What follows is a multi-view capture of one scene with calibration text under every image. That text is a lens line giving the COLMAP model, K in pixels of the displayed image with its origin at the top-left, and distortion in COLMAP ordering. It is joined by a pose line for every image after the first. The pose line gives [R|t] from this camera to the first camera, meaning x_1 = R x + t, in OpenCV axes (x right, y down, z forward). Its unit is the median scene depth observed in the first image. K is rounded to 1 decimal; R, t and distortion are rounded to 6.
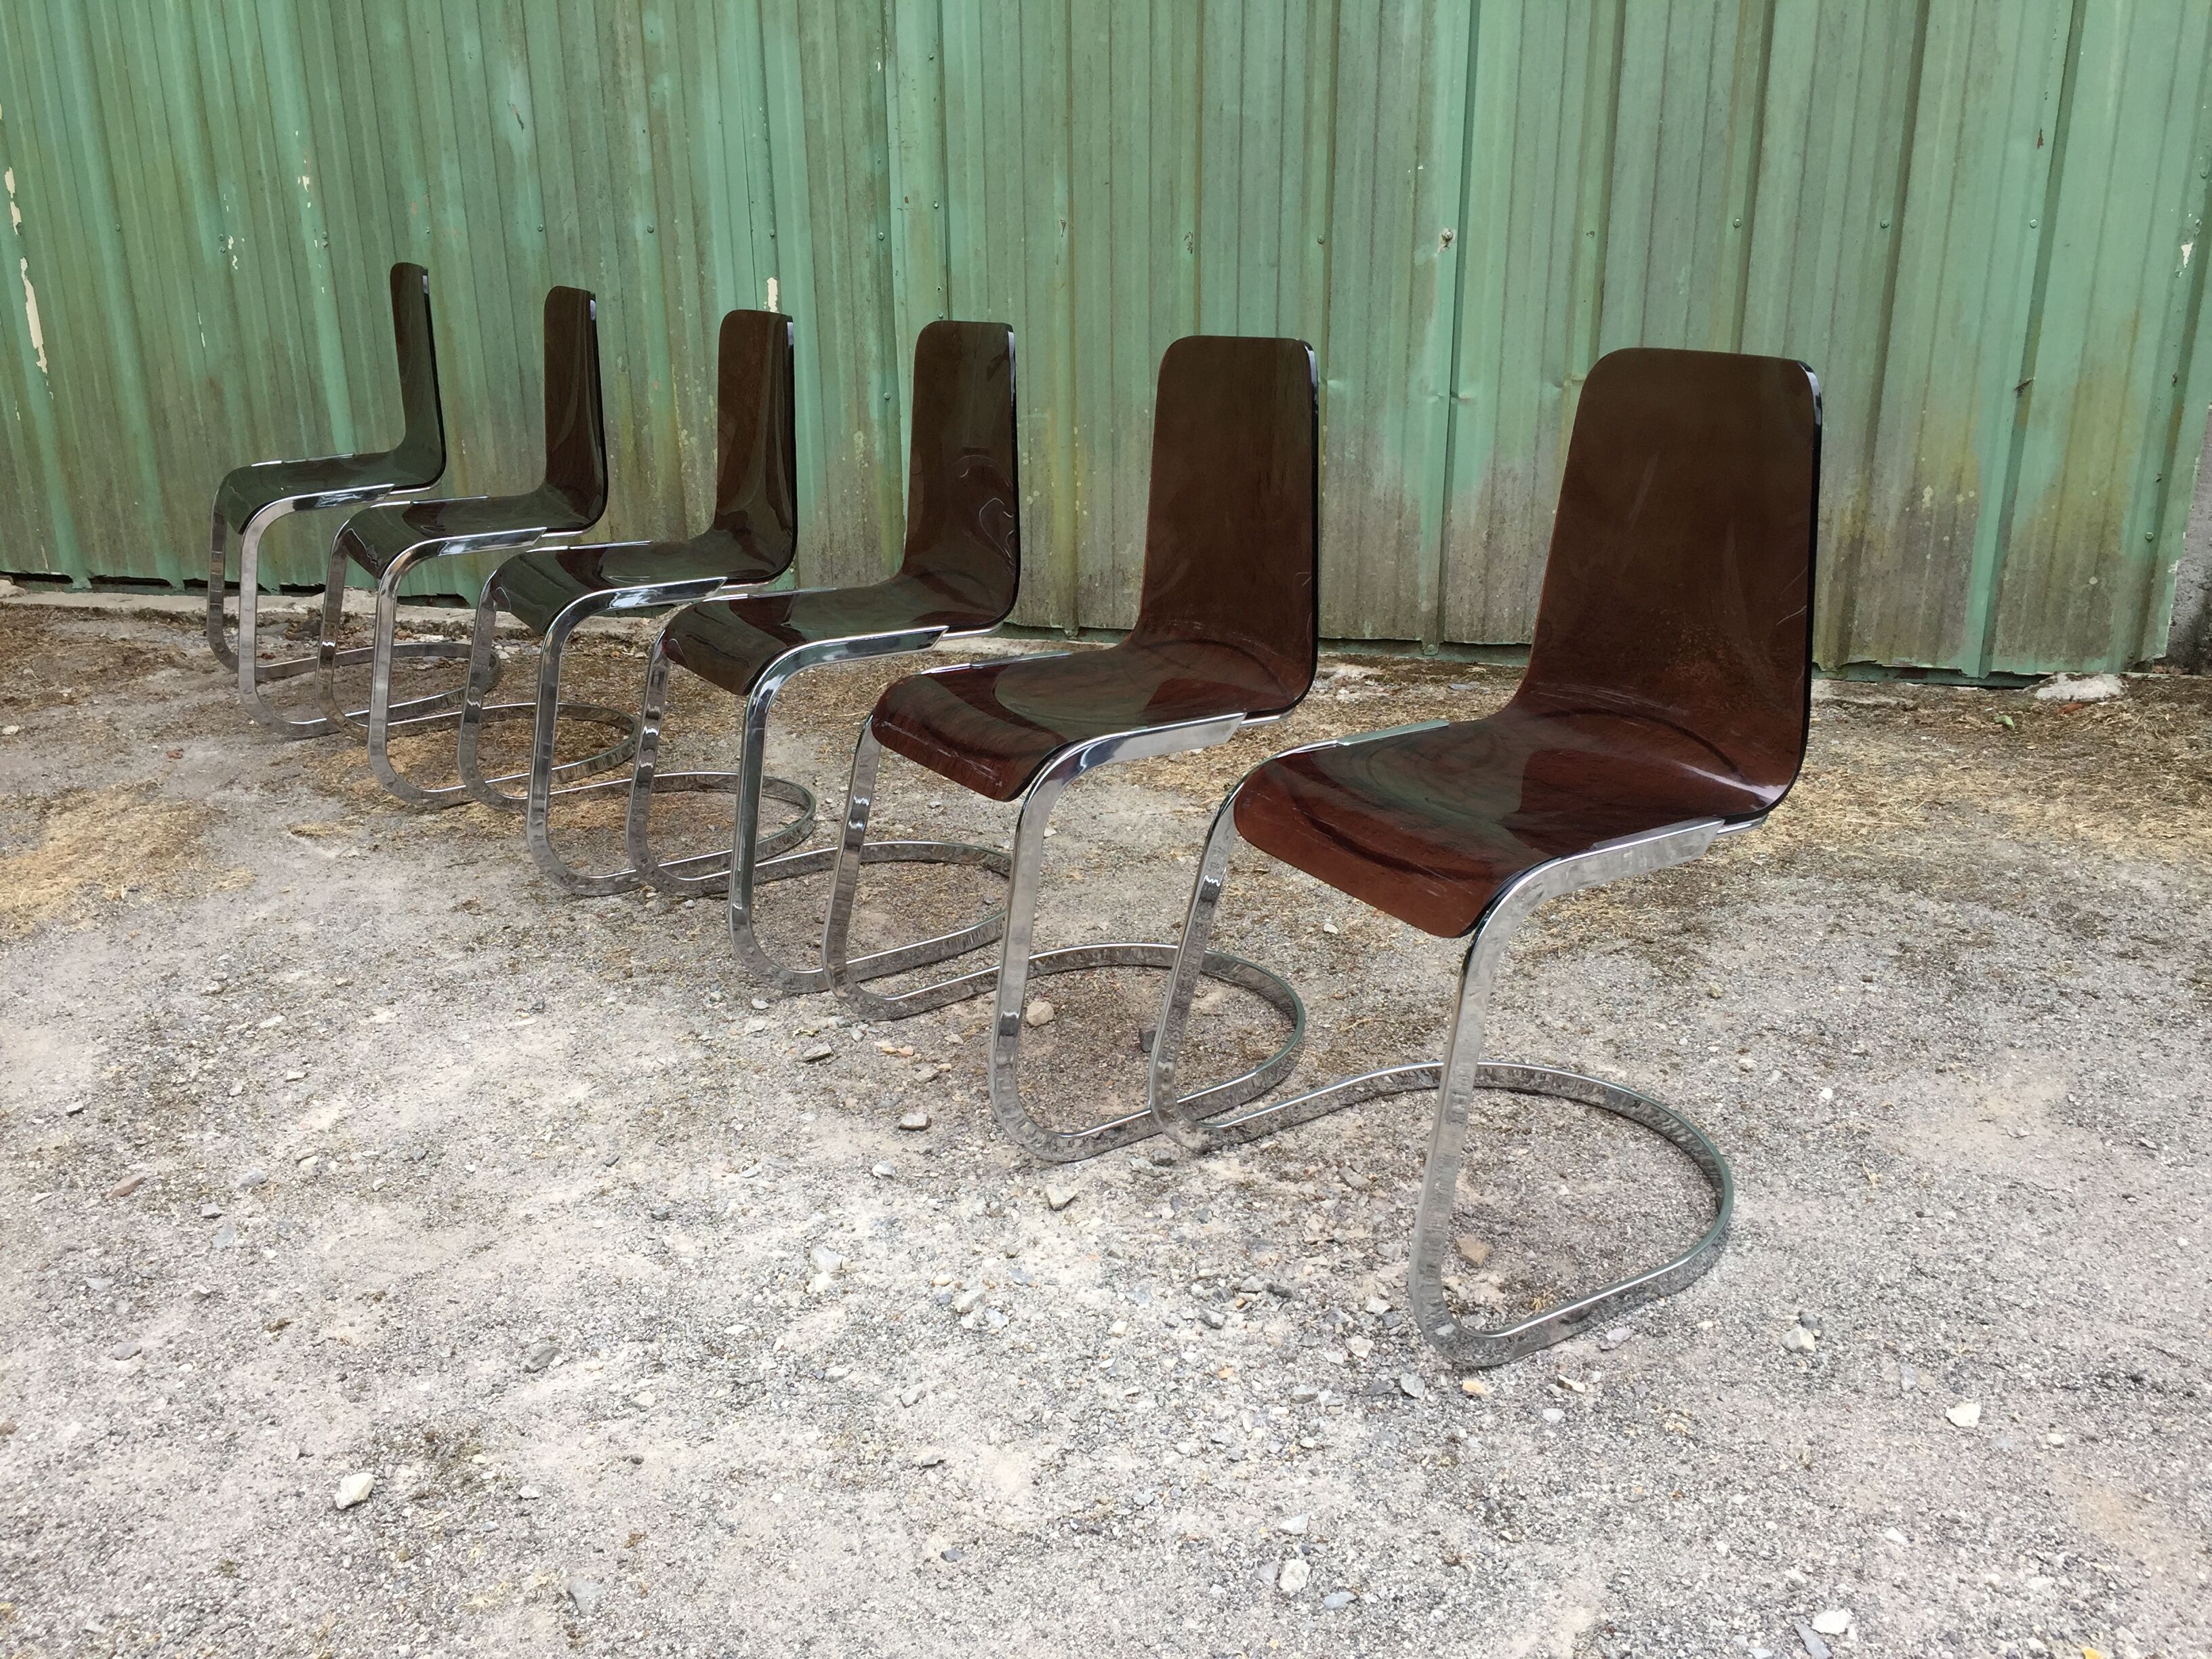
lens RADIAL K [[1892.1, 0, 1118.9], [0, 1892.1, 840.7], [0, 0, 1]] dist [0.085475, -0.117920]
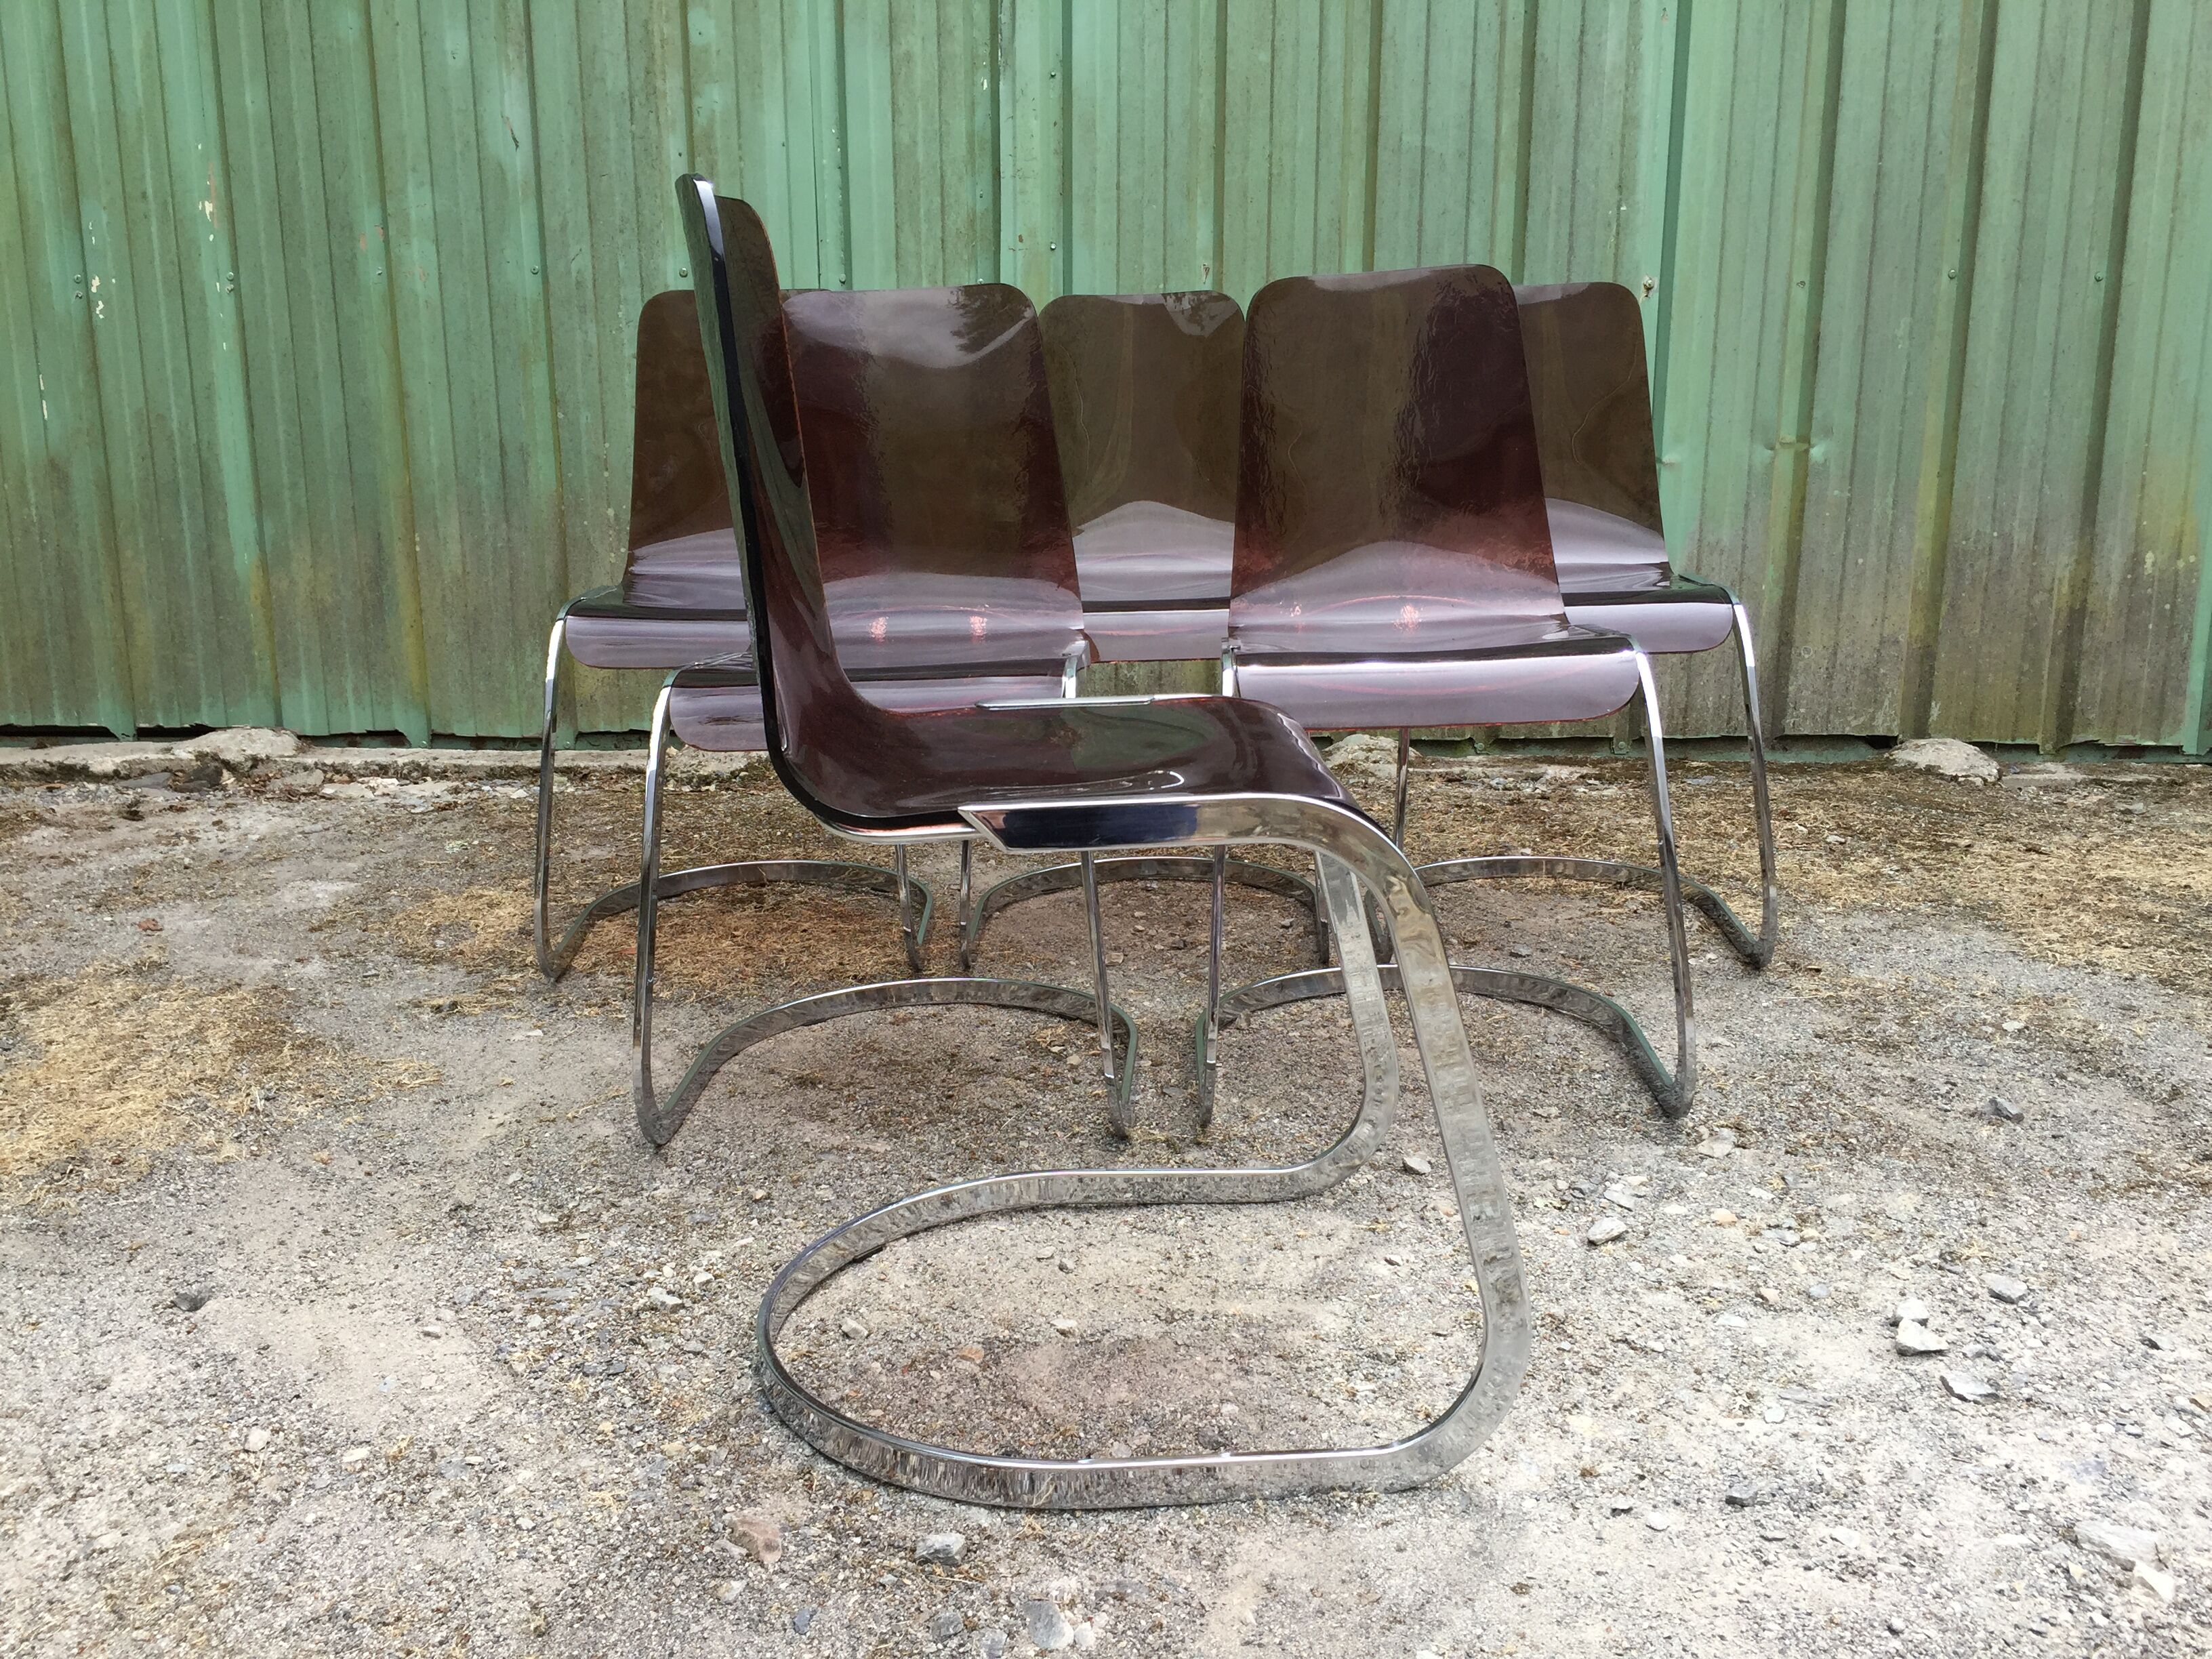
lens RADIAL K [[1892.1, 0, 1120.5], [0, 1892.1, 835.3], [0, 0, 1]] dist [0.085475, -0.117920]
pose [[0.971543, -0.040071, 0.233448, -0.291242], [0.066505, 0.992088, -0.106484, 0.019839], [-0.227334, 0.118980, 0.966521, 0.218314]]
